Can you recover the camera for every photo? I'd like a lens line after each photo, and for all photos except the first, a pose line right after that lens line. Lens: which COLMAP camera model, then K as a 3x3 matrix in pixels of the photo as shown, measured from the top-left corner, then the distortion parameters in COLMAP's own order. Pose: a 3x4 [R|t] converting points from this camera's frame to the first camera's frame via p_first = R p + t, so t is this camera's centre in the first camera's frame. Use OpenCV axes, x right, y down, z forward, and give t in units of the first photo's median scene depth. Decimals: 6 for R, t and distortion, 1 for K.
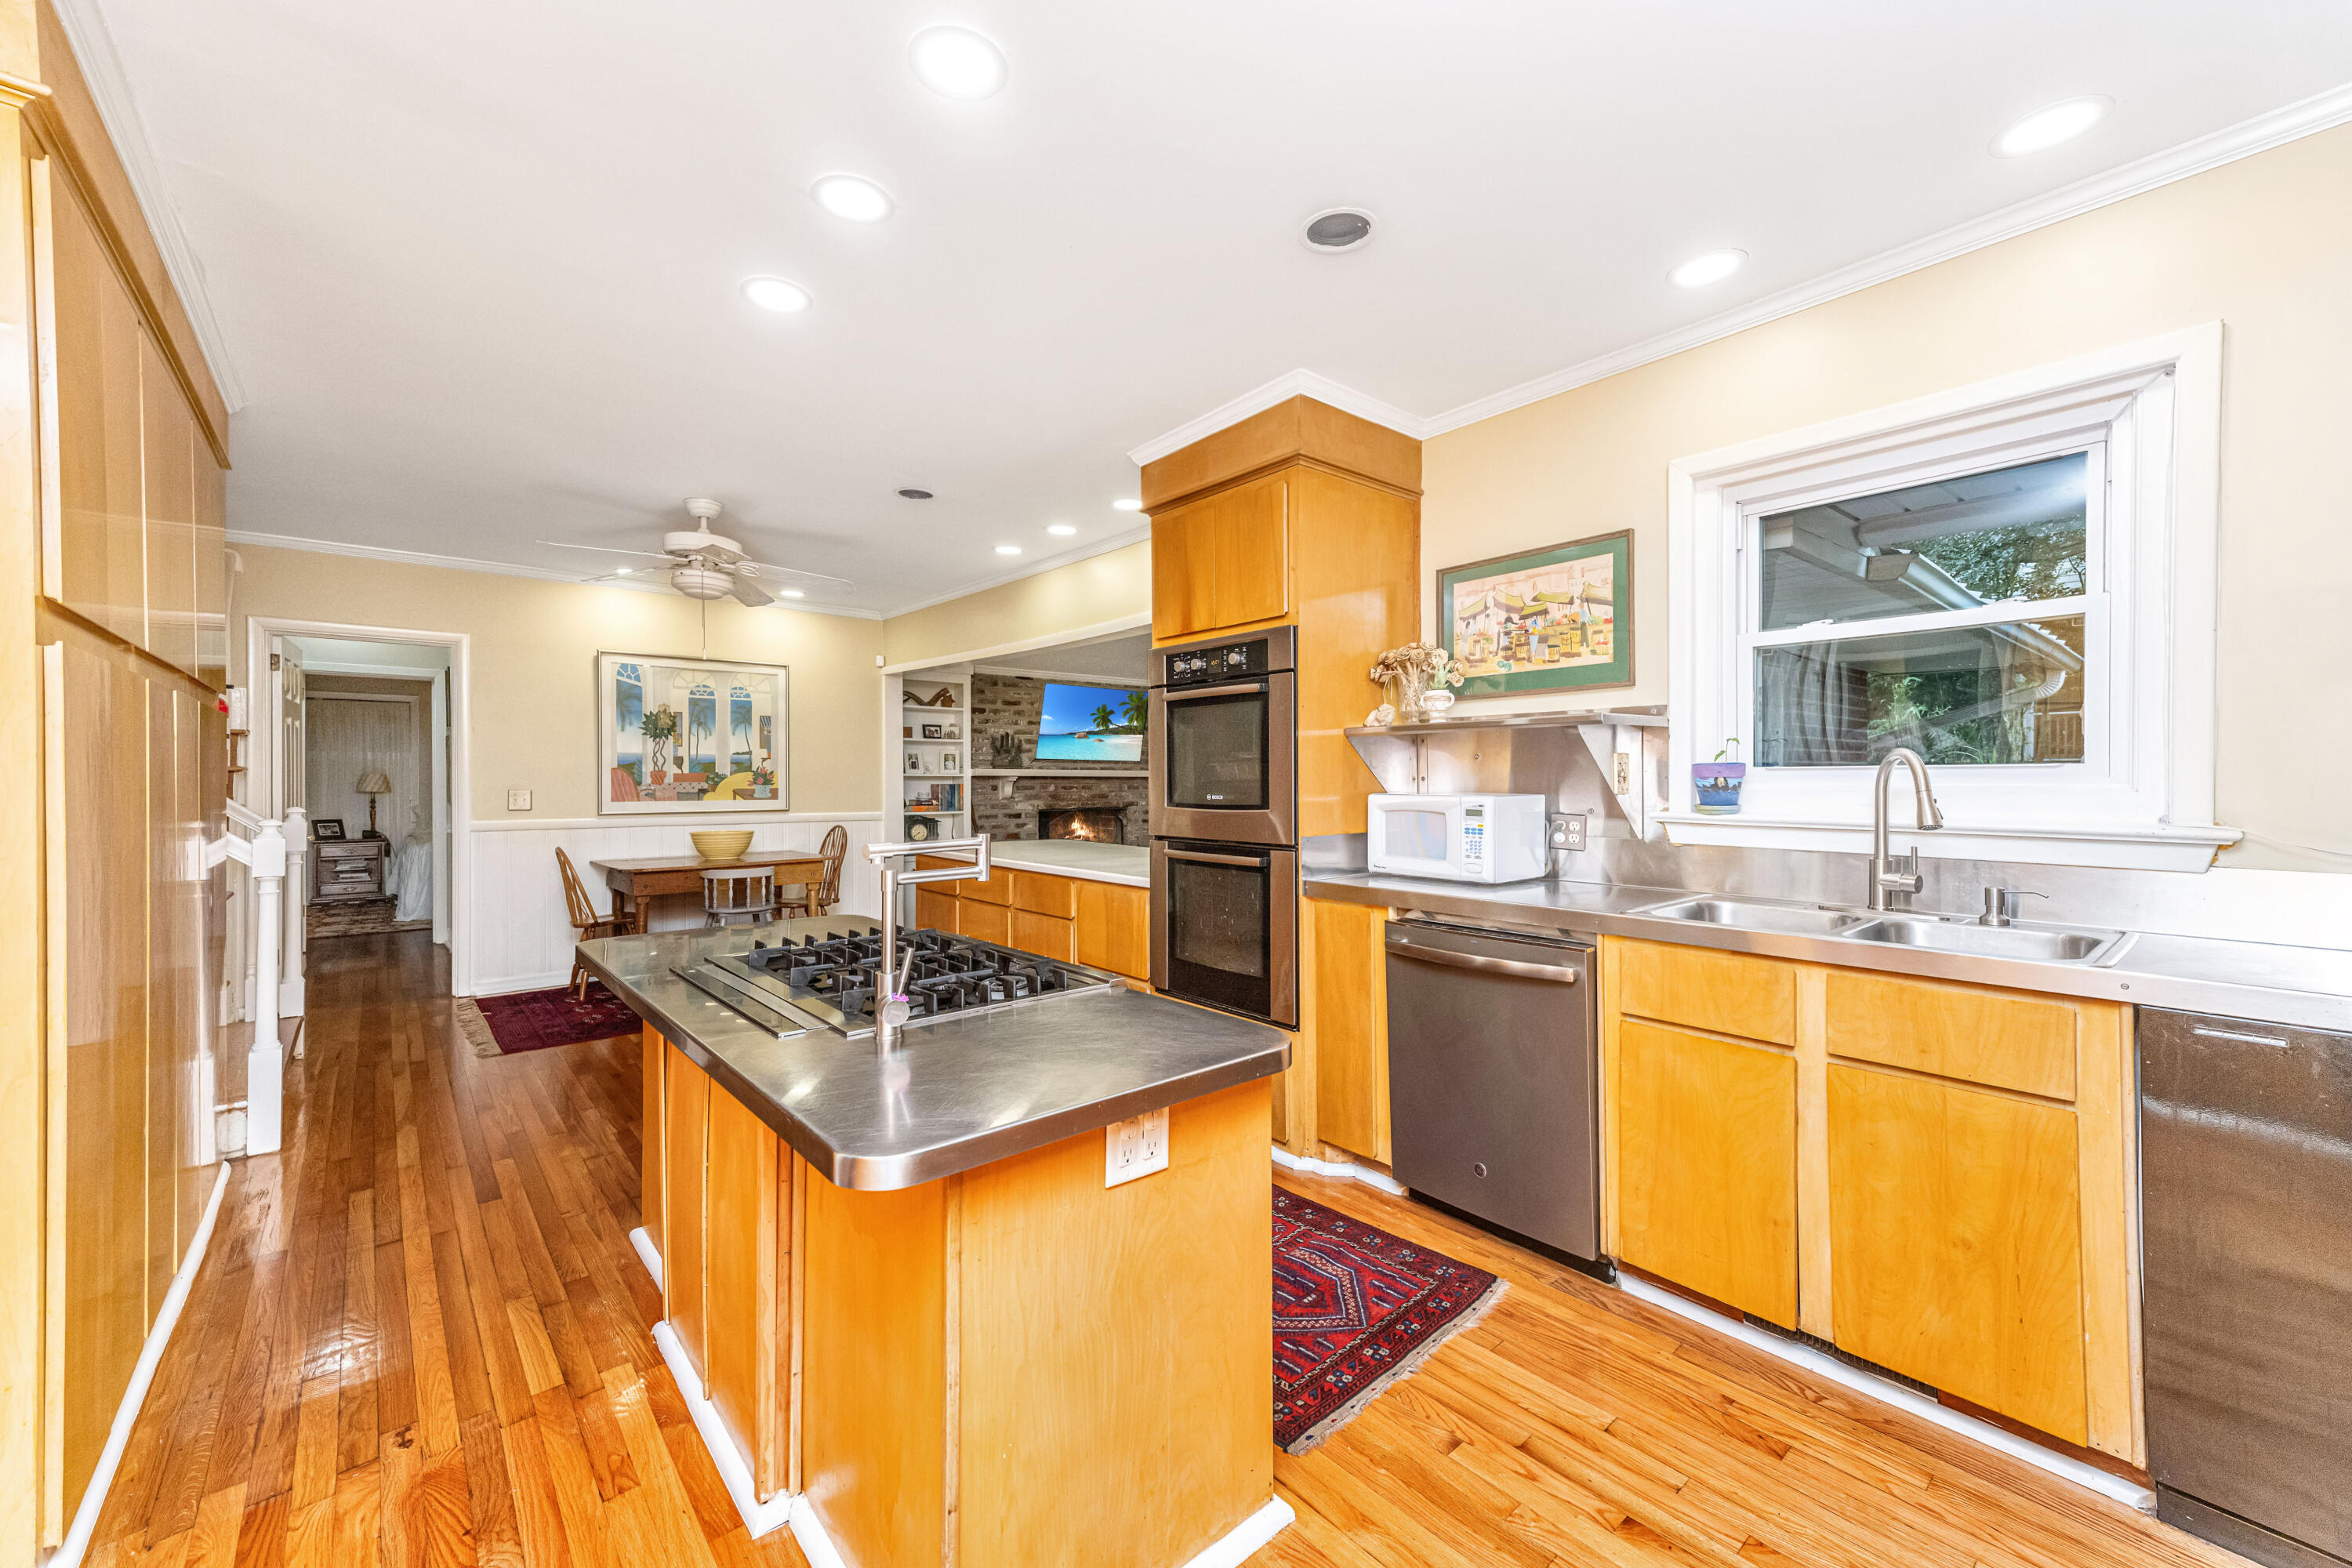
lens RADIAL K [[914.8, 0, 1169.4], [0, 914.8, 774.0], [0, 0, 1]] dist [0.028496, -0.000119]
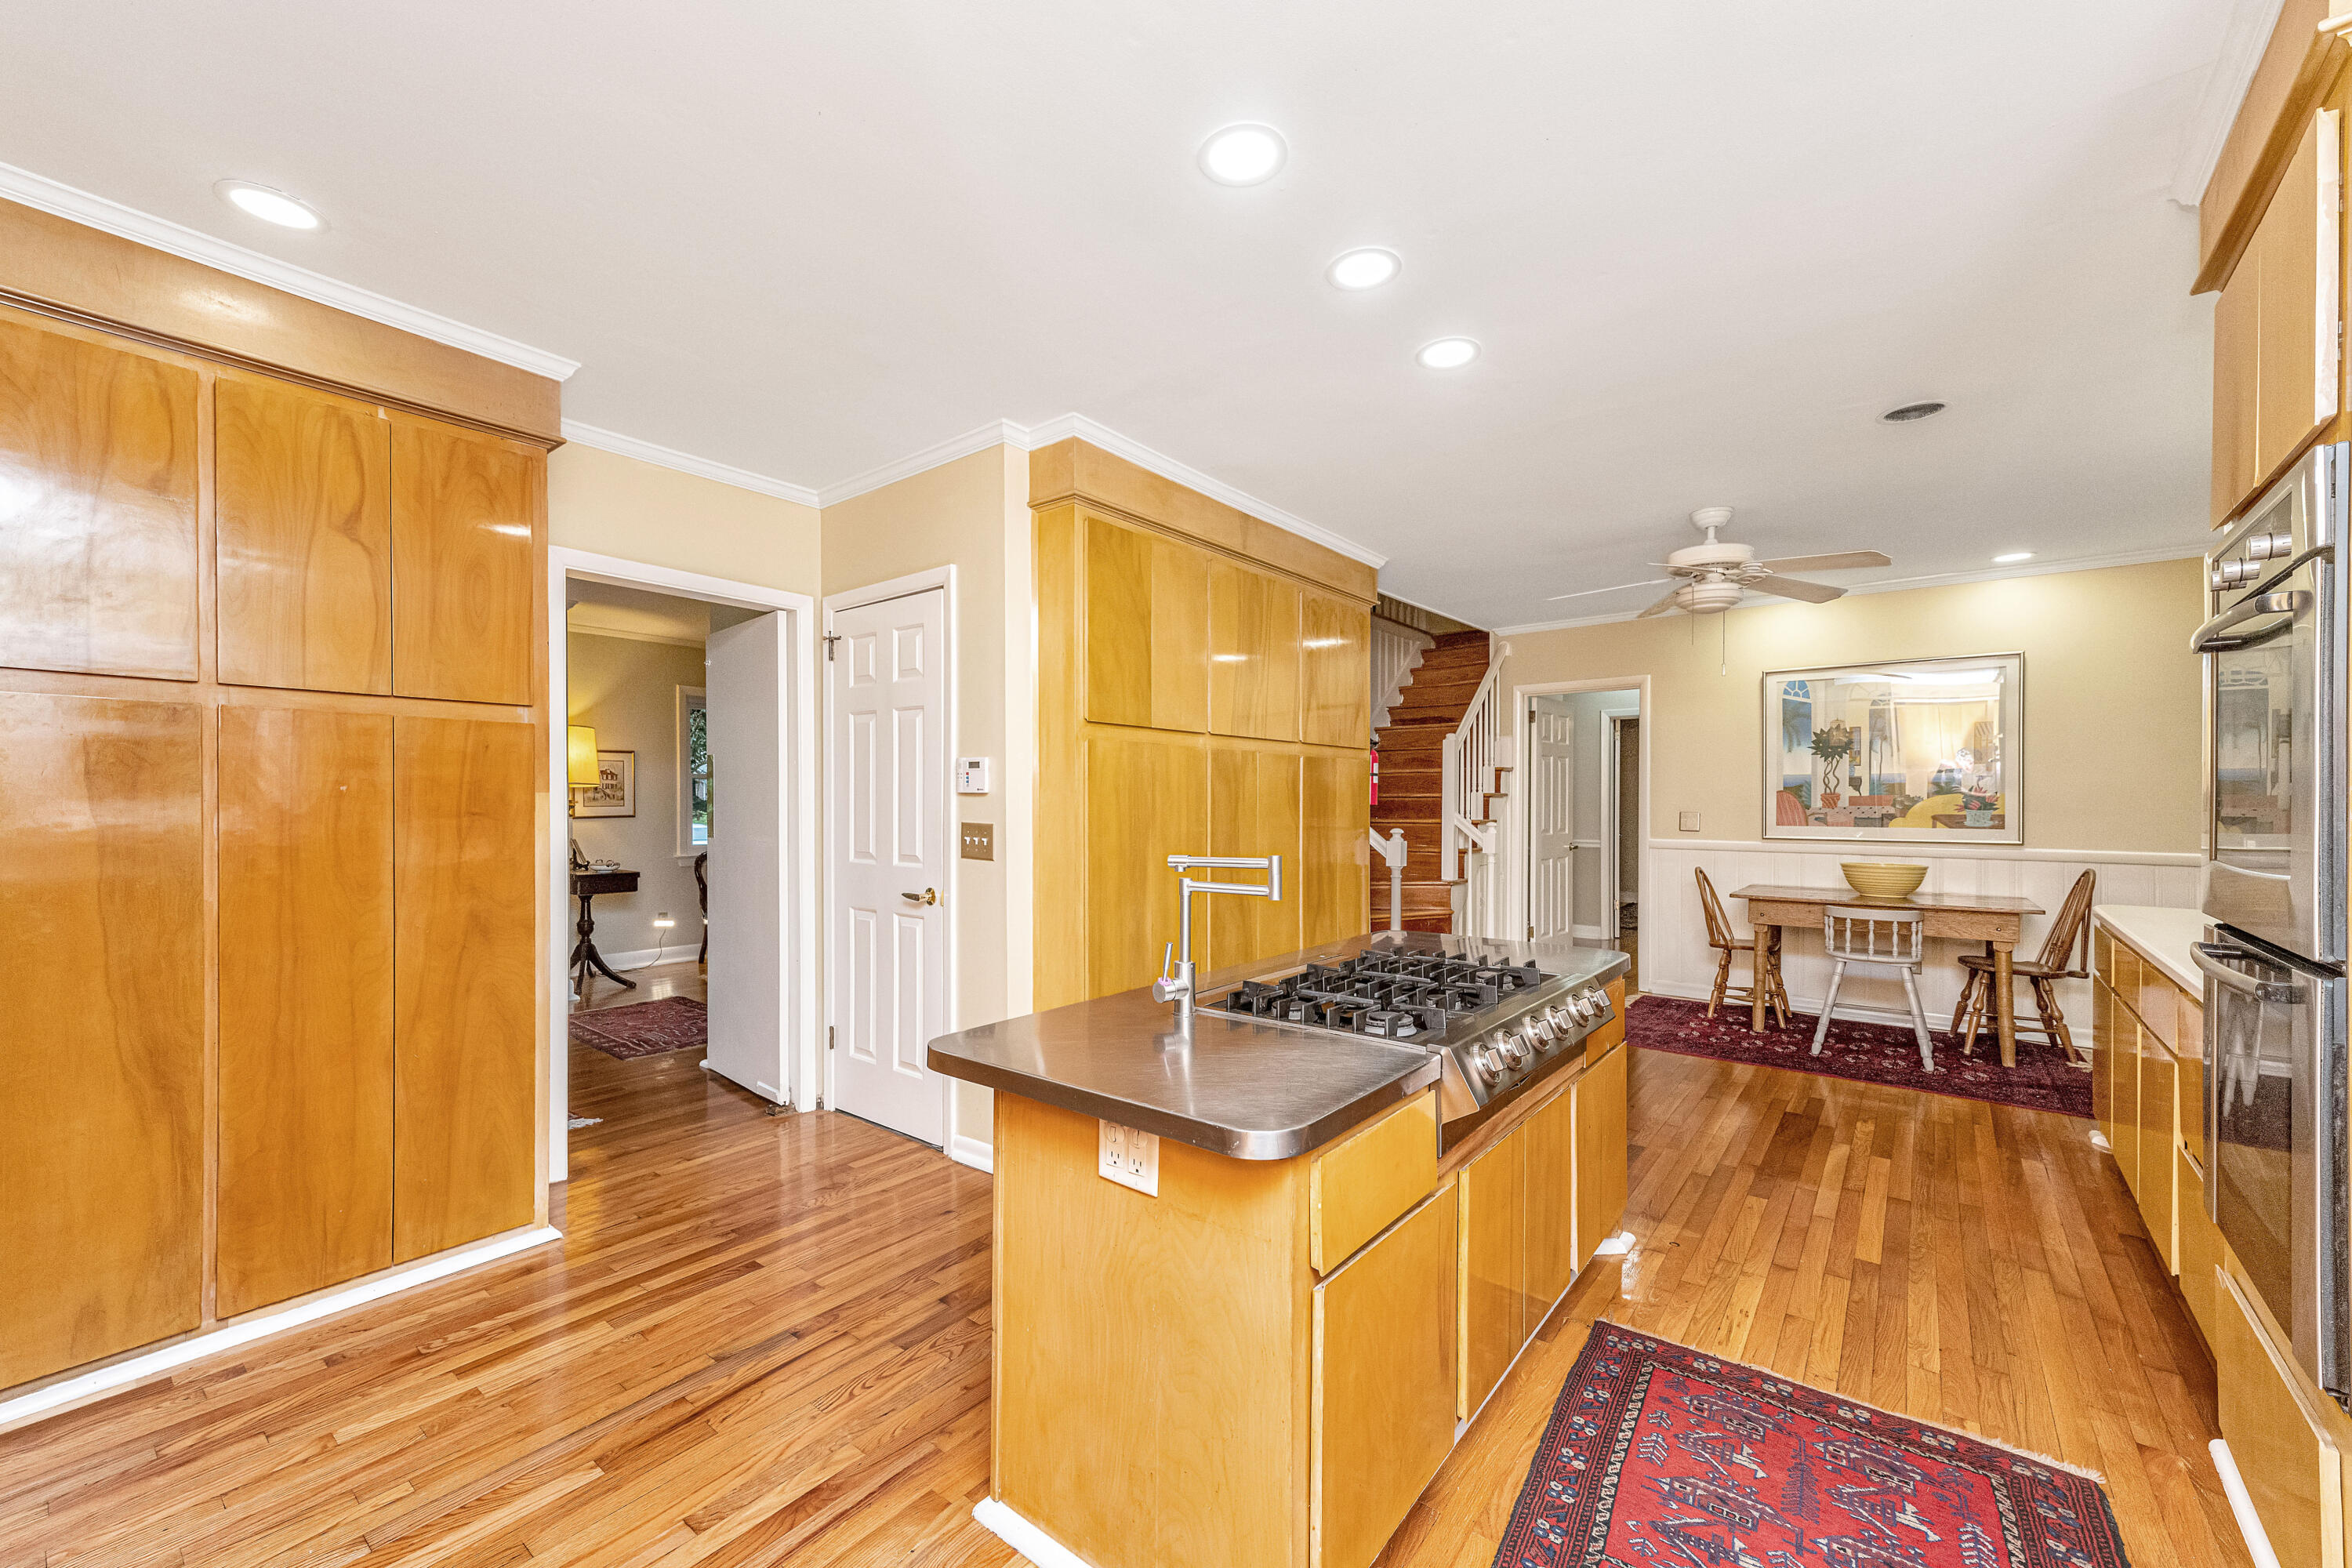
lens RADIAL K [[936.0, 0, 1188.2], [0, 936.0, 785.8], [0, 0, 1]] dist [0.002106, 0.007420]
pose [[0.180600, -0.015045, -0.983442, 0.248287], [0.003269, 0.999887, -0.014696, 0.000746], [0.983551, -0.000560, 0.180629, 0.212344]]
